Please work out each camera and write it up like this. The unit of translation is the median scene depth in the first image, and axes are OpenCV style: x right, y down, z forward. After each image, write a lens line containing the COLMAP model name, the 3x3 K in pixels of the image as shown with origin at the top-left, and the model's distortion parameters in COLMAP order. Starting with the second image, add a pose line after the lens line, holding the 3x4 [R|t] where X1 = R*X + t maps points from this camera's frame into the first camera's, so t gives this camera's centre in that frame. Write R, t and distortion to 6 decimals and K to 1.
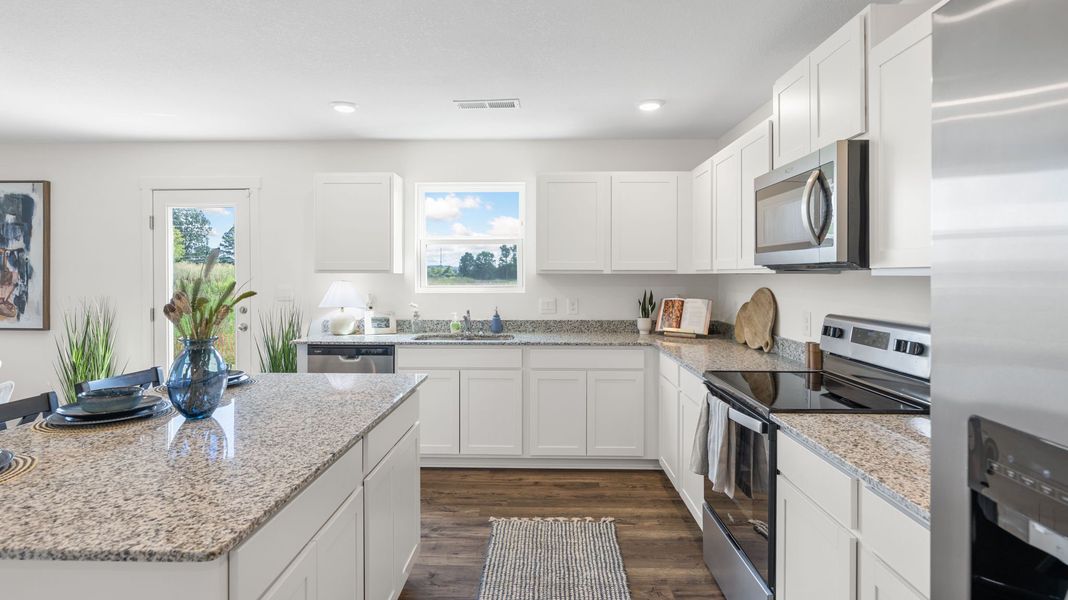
lens RADIAL K [[562.9, 0, 534.1], [0, 562.9, 268.4], [0, 0, 1]] dist [0.001189, -0.000074]
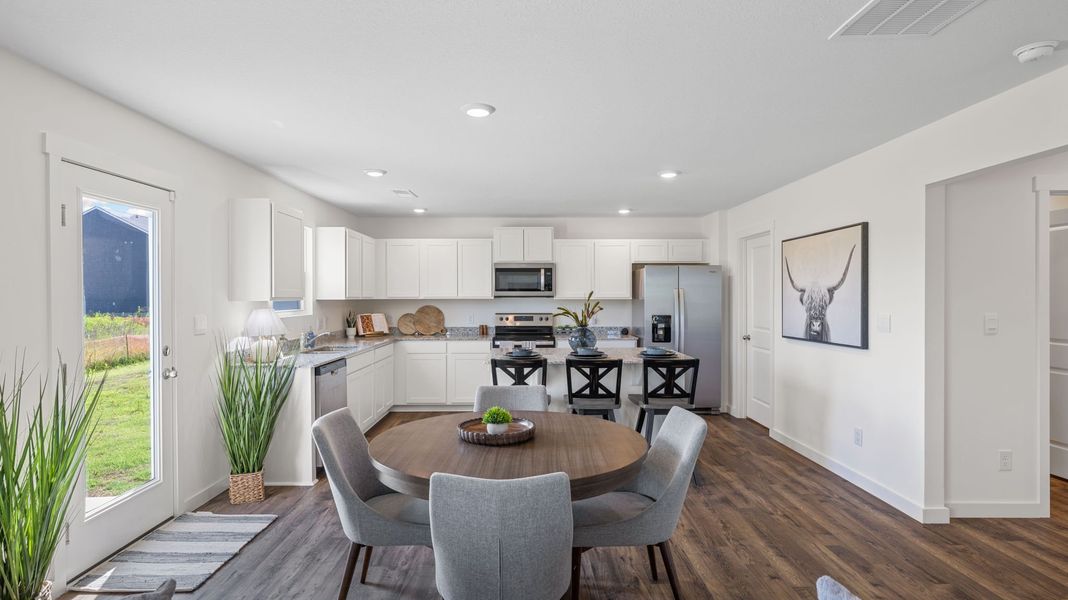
lens RADIAL K [[542.8, 0, 534.0], [0, 542.8, 300.0], [0, 0, 1]] dist [0.001035, 0.000086]
pose [[-0.041061, -0.008112, 0.999124, -1.299559], [-0.008393, 0.999935, 0.007773, -0.004316], [-0.999121, -0.008066, -0.041127, 0.552921]]
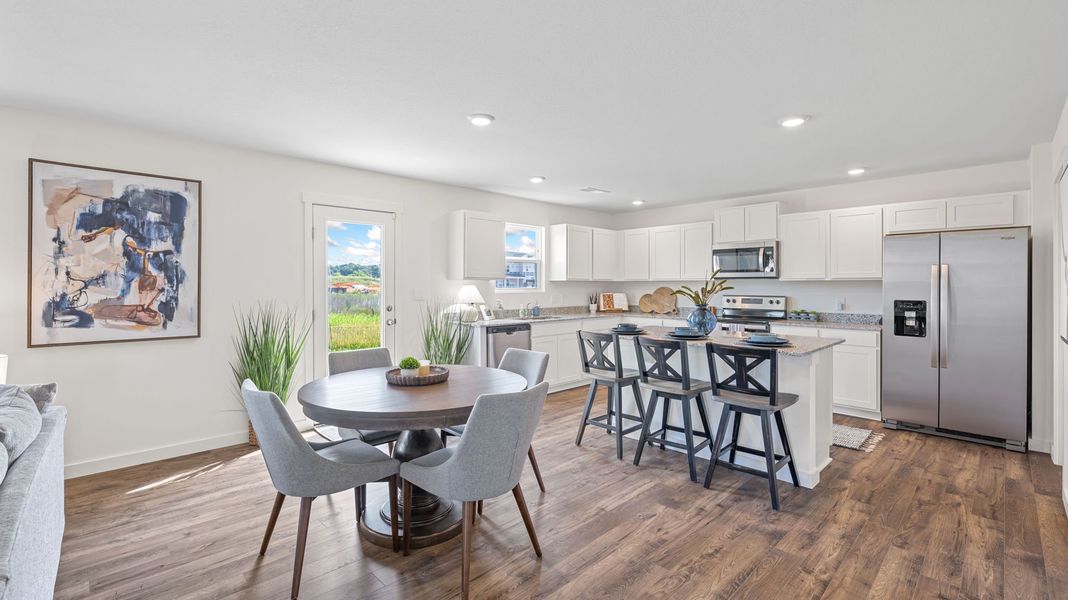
lens RADIAL K [[464.5, 0, 532.1], [0, 464.5, 286.0], [0, 0, 1]] dist [0.001184, 0.000348]
pose [[0.697604, -0.002664, 0.716478, -1.070276], [-0.006790, 0.999924, 0.010329, 0.011082], [-0.716451, -0.012070, 0.697533, 0.045092]]
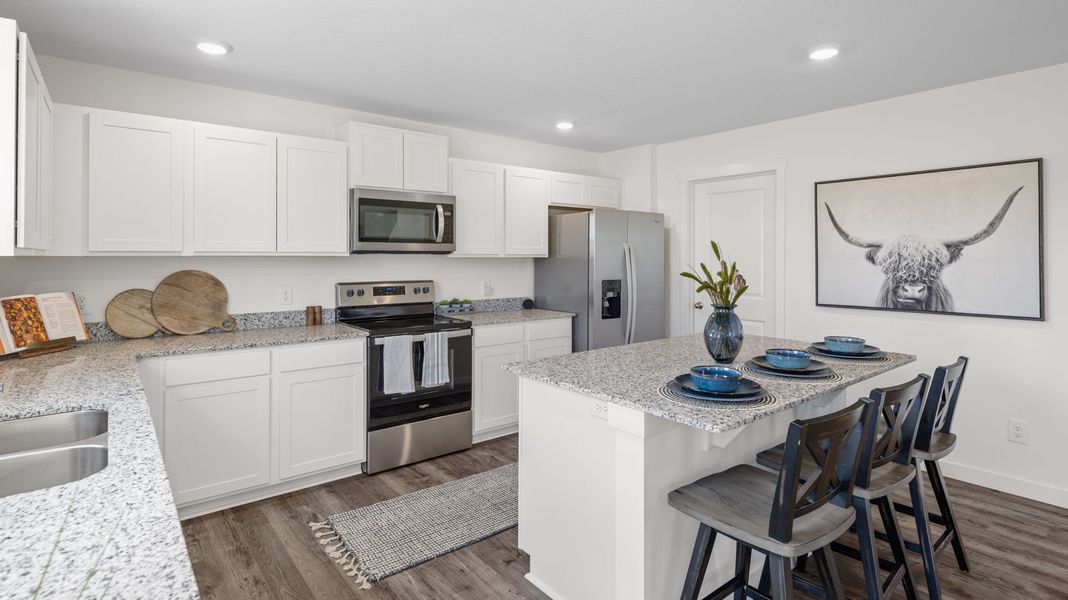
lens RADIAL K [[530.7, 0, 532.0], [0, 530.7, 254.0], [0, 0, 1]] dist [0.001294, 0.000102]
pose [[-0.645166, 0.000274, 0.764043, -0.532184], [-0.010620, 0.999900, -0.009325, 0.006676], [-0.763969, -0.014130, -0.645098, 0.911362]]
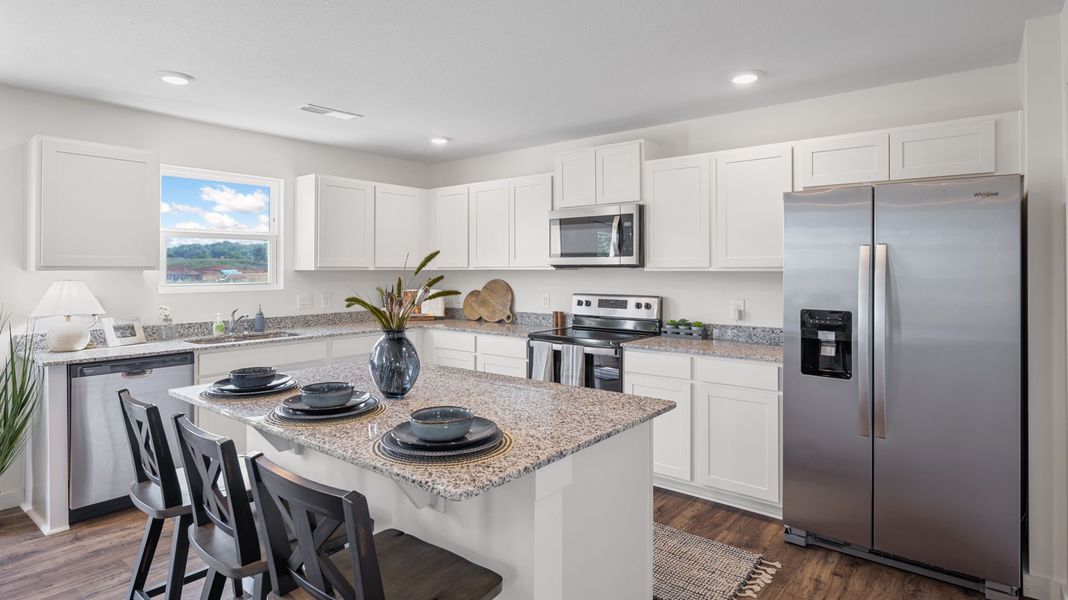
lens RADIAL K [[562.9, 0, 534.1], [0, 562.9, 268.4], [0, 0, 1]] dist [0.001189, -0.000074]
pose [[0.608454, -0.001197, 0.793588, -0.548543], [-0.006213, 0.999961, 0.006272, -0.003294], [-0.793565, -0.008747, 0.608423, 0.031517]]
